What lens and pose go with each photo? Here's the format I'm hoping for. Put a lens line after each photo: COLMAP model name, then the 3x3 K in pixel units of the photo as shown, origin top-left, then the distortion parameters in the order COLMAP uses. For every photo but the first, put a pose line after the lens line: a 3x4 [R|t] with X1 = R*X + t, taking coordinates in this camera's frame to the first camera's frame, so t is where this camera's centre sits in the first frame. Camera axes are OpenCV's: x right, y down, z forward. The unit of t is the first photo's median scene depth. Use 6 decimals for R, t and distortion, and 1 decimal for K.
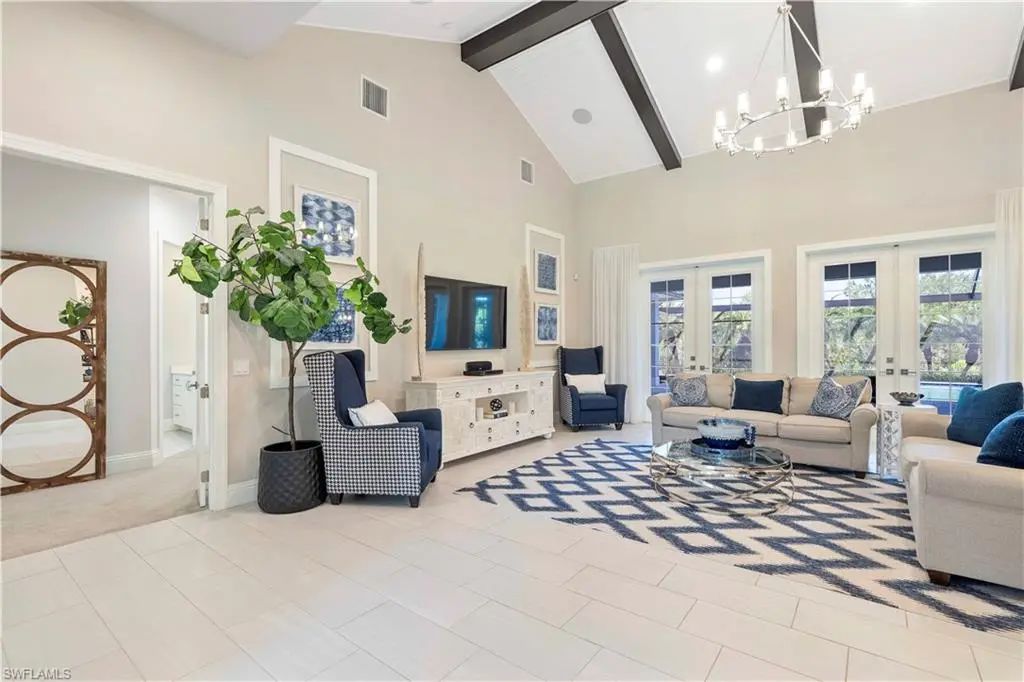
lens RADIAL K [[468.3, 0, 514.5], [0, 468.3, 346.2], [0, 0, 1]] dist [-0.008618, 0.004727]
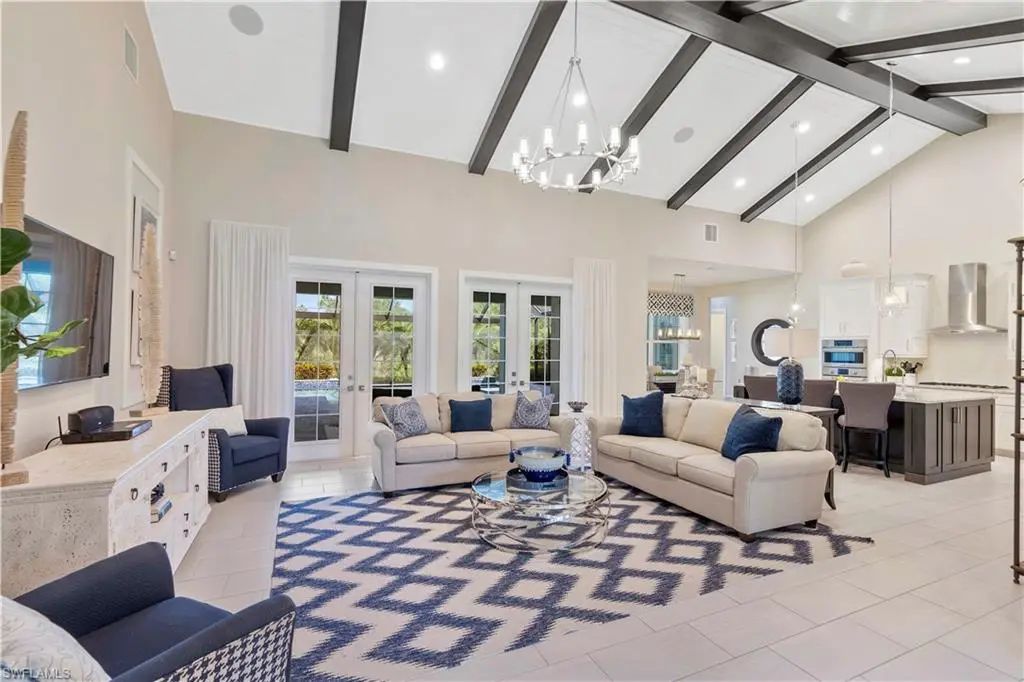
lens RADIAL K [[468.3, 0, 515.8], [0, 468.3, 343.3], [0, 0, 1]] dist [-0.008618, 0.004727]
pose [[0.464187, 0.022044, 0.885463, -0.327315], [-0.007475, 0.999752, -0.020971, -0.028378], [-0.885705, 0.003115, 0.464237, 0.457674]]
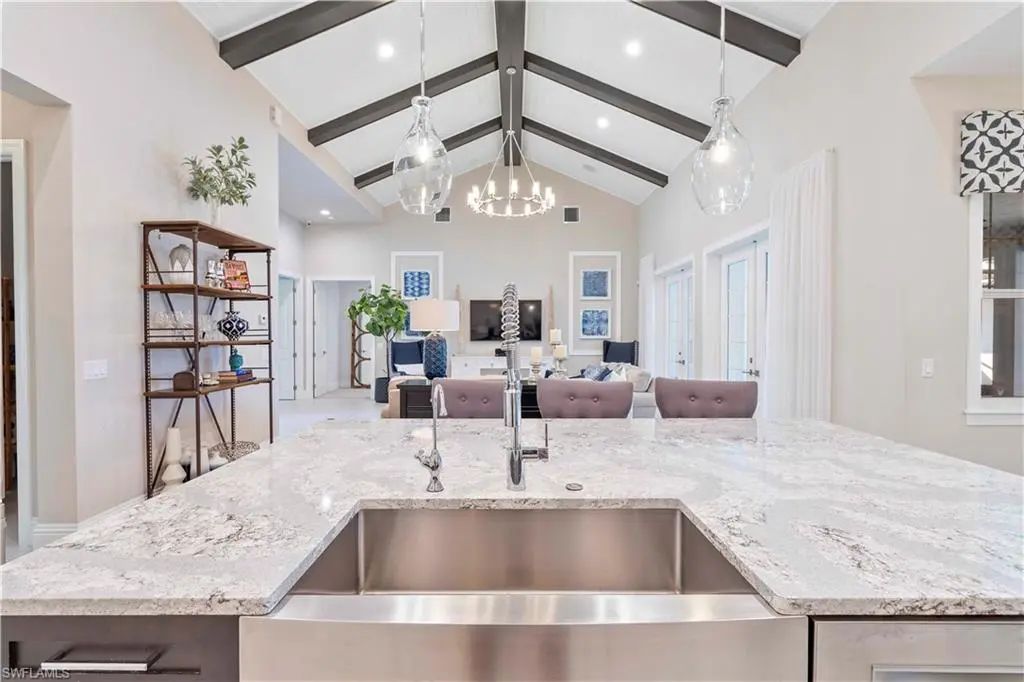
lens RADIAL K [[468.3, 0, 507.2], [0, 468.3, 340.8], [0, 0, 1]] dist [-0.008618, 0.004727]
pose [[0.595229, 0.018790, -0.803336, 1.399063], [-0.010985, 0.999823, 0.015247, -0.021750], [0.803481, -0.000251, 0.595330, 0.023313]]
